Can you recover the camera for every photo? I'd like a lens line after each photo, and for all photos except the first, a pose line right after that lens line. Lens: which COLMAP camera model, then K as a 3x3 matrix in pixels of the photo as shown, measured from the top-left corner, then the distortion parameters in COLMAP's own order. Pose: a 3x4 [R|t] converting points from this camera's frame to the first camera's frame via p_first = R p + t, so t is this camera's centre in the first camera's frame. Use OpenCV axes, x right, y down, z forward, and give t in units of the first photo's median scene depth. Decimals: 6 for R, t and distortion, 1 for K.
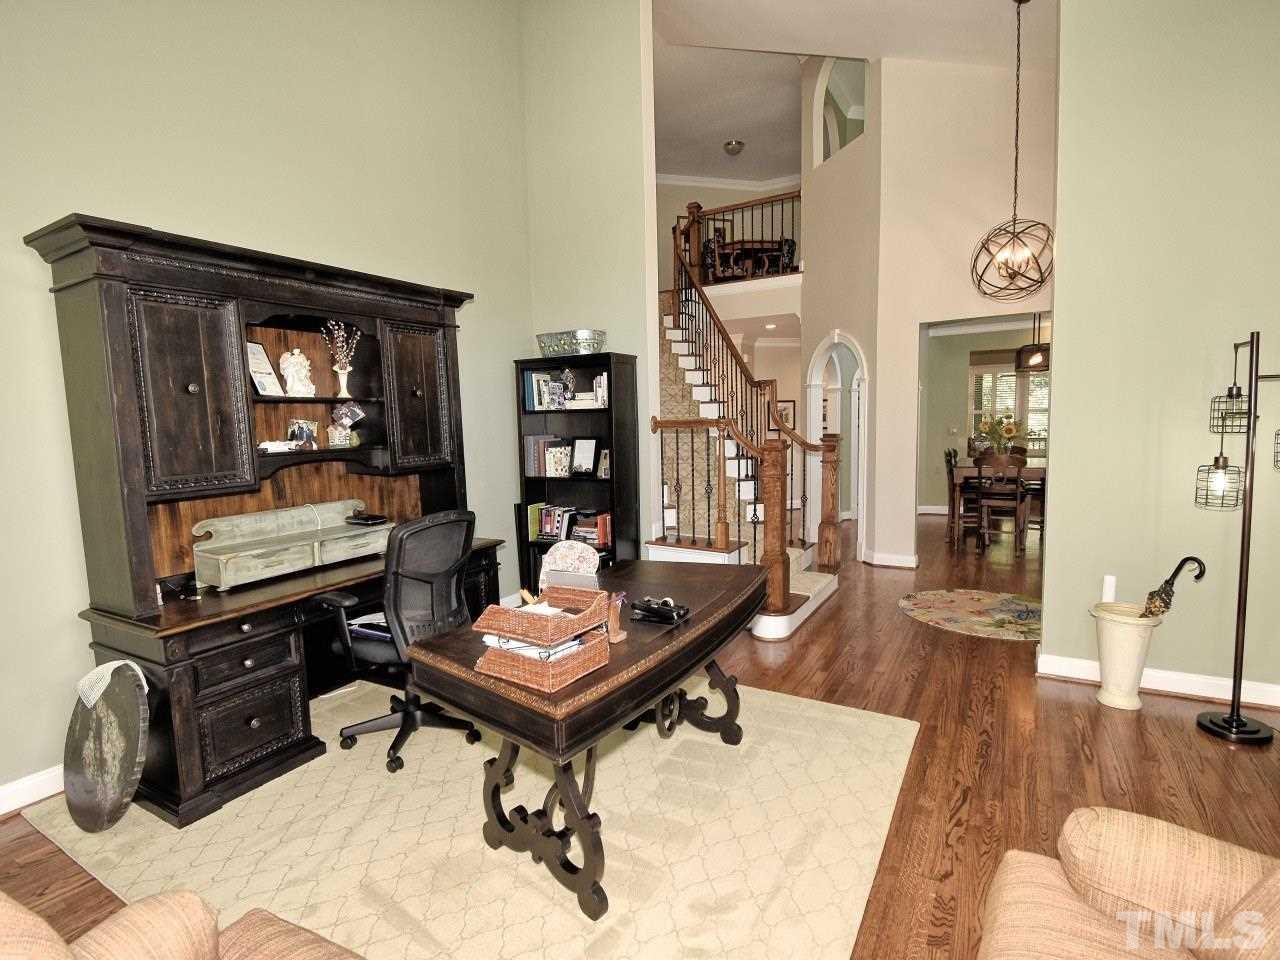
lens RADIAL K [[637.1, 0, 644.7], [0, 637.1, 481.5], [0, 0, 1]] dist [0.025051, -0.030482]
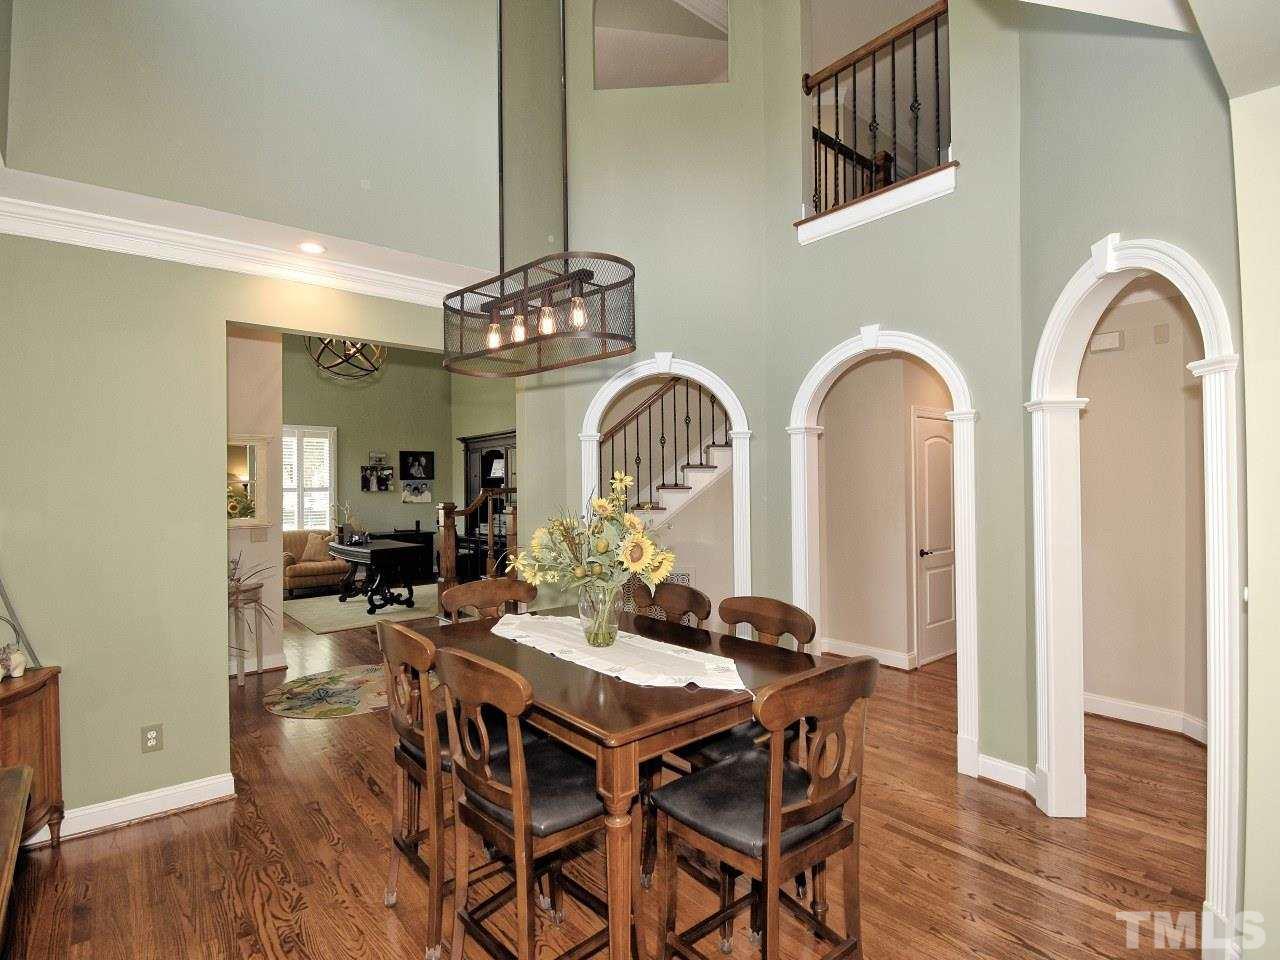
lens RADIAL K [[637.1, 0, 644.7], [0, 637.1, 481.5], [0, 0, 1]] dist [0.025051, -0.030482]
pose [[-0.336185, 0.024071, -0.941488, 1.967991], [-0.080497, 0.995281, 0.054190, -0.318599], [0.938350, 0.094005, -0.332661, 2.564980]]
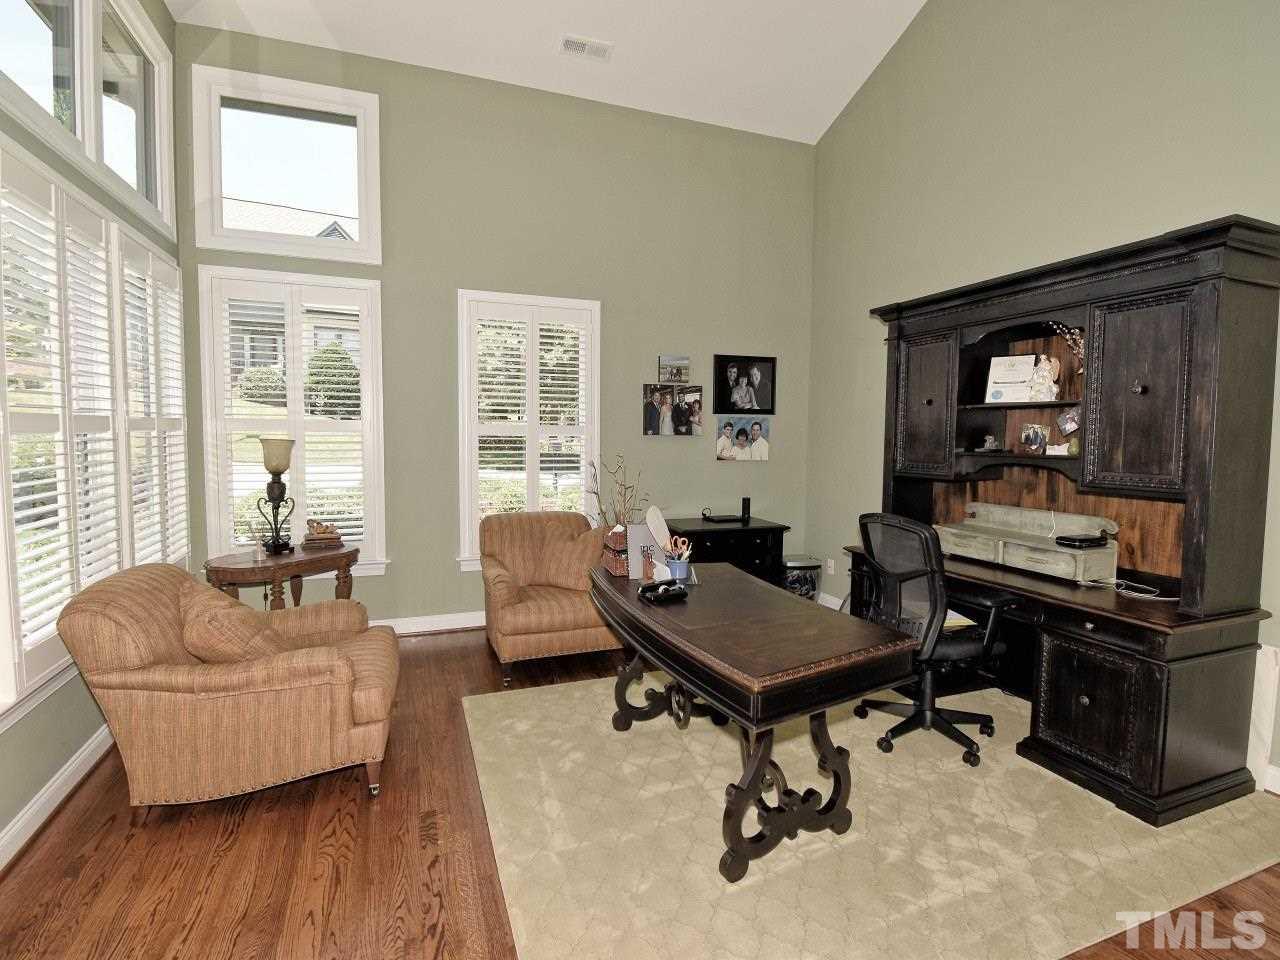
lens RADIAL K [[637.1, 0, 644.7], [0, 637.1, 481.5], [0, 0, 1]] dist [0.025051, -0.030482]
pose [[-0.636104, 0.078776, -0.767572, 0.652014], [-0.074723, 0.983810, 0.162893, -0.127305], [0.767977, 0.160972, -0.619919, 1.175078]]
